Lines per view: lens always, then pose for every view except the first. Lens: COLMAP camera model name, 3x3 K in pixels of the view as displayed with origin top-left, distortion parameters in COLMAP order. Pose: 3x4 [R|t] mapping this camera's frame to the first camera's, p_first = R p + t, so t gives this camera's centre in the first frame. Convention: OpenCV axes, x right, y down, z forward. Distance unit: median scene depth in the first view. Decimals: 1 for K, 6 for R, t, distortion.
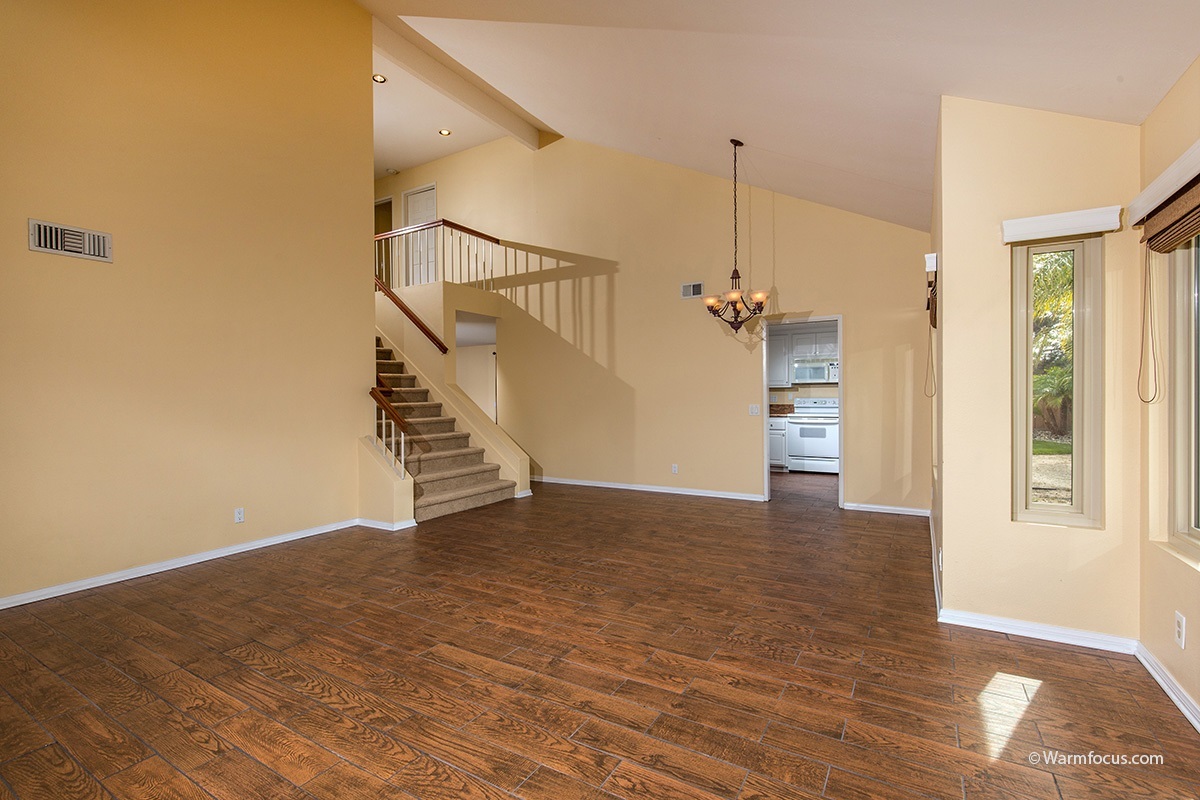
lens RADIAL K [[539.9, 0, 606.1], [0, 539.9, 397.0], [0, 0, 1]] dist [0.001096, -0.000702]
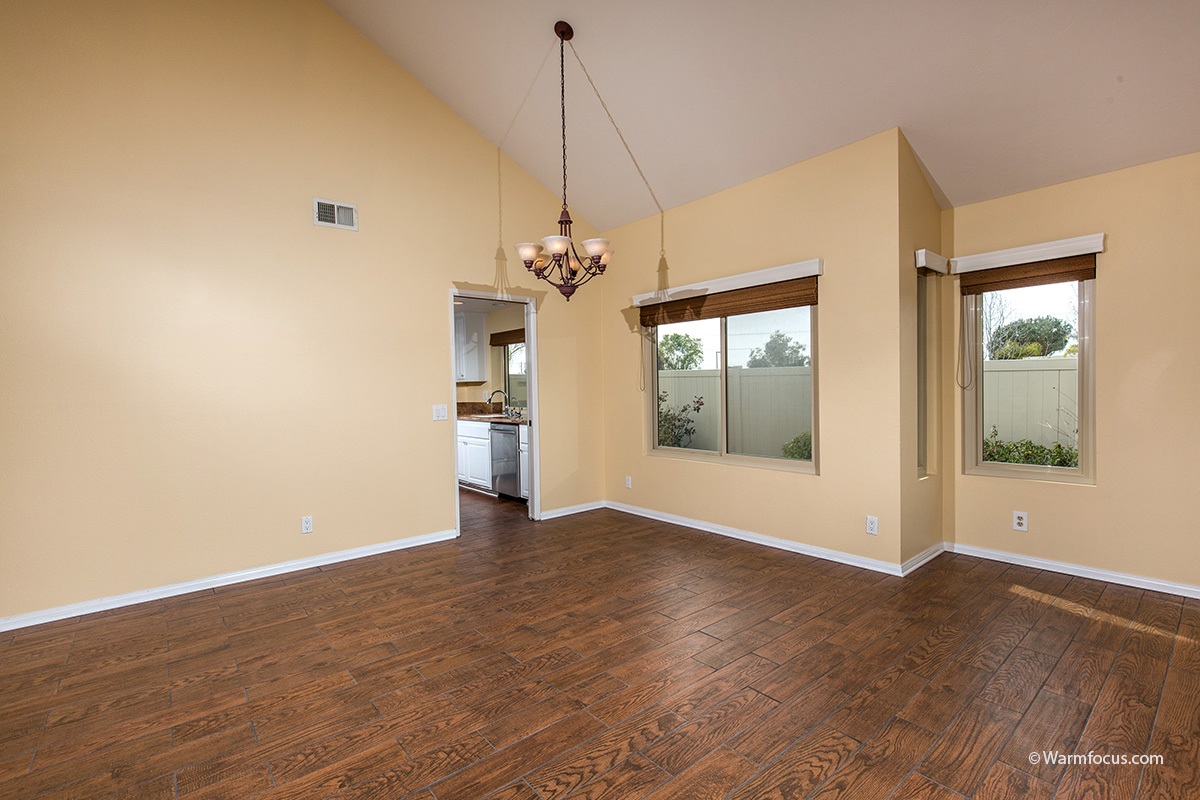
lens RADIAL K [[539.9, 0, 606.1], [0, 539.9, 397.0], [0, 0, 1]] dist [0.001096, -0.000702]
pose [[0.333280, -0.014334, 0.942719, -0.560501], [0.019720, 0.999772, 0.008230, 0.002318], [-0.942622, 0.015847, 0.333486, 0.970647]]
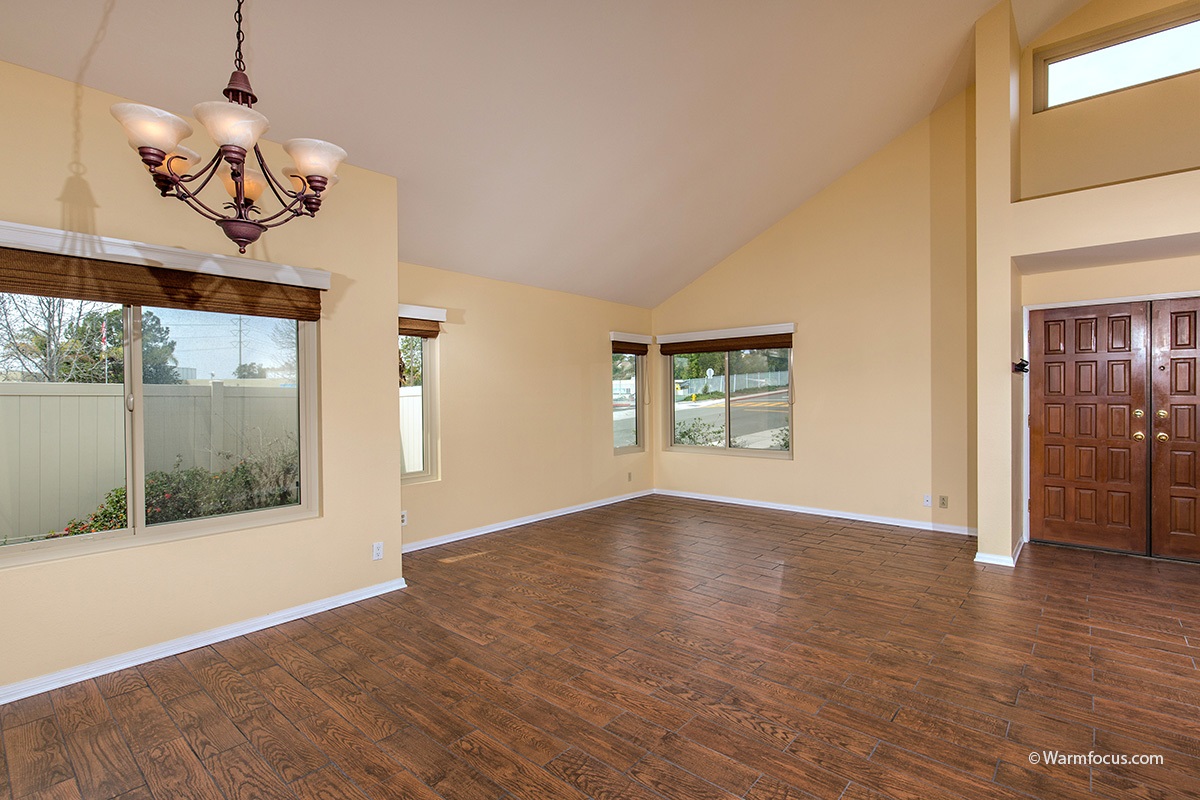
lens RADIAL K [[565.7, 0, 600.0], [0, 565.7, 400.0], [0, 0, 1]] dist [-0.002919, -0.000802]
pose [[-0.981903, 0.014211, 0.188851, -0.079643], [0.016746, 0.999790, 0.011837, -0.030820], [-0.188644, 0.014786, -0.981934, 1.790225]]
